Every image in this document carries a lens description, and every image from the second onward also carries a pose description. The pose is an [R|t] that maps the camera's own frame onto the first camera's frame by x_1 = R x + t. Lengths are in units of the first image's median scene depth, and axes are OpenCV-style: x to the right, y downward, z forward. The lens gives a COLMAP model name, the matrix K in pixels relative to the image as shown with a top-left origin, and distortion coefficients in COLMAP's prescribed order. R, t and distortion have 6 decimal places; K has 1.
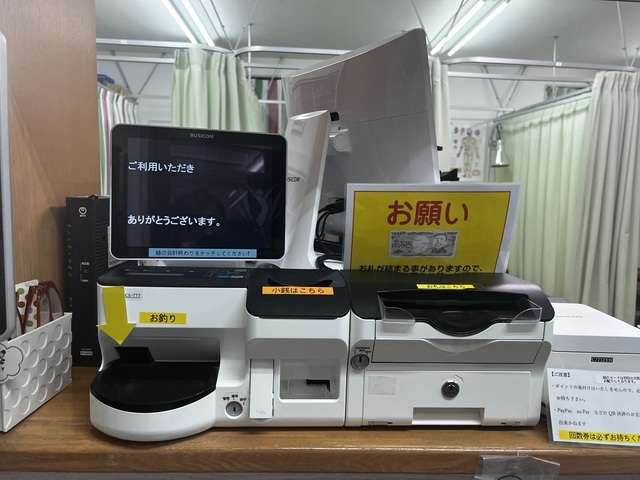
lens RADIAL K [[485.4, 0, 320.4], [0, 485.4, 241.9], [0, 0, 1]] dist [0.004846, -0.004840]
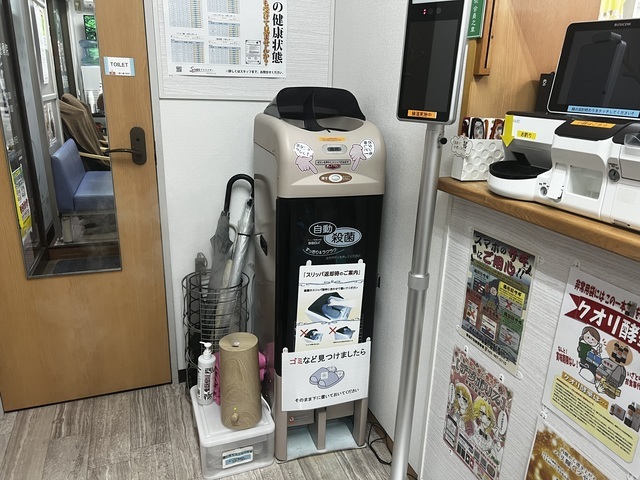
lens RADIAL K [[485.4, 0, 319.0], [0, 485.4, 241.0], [0, 0, 1]] dist [0.004846, -0.004840]
pose [[0.315464, 0.275981, -0.907919, 1.202788], [-0.121143, 0.960658, 0.249920, 0.178109], [0.941173, 0.031147, 0.336486, -0.339187]]
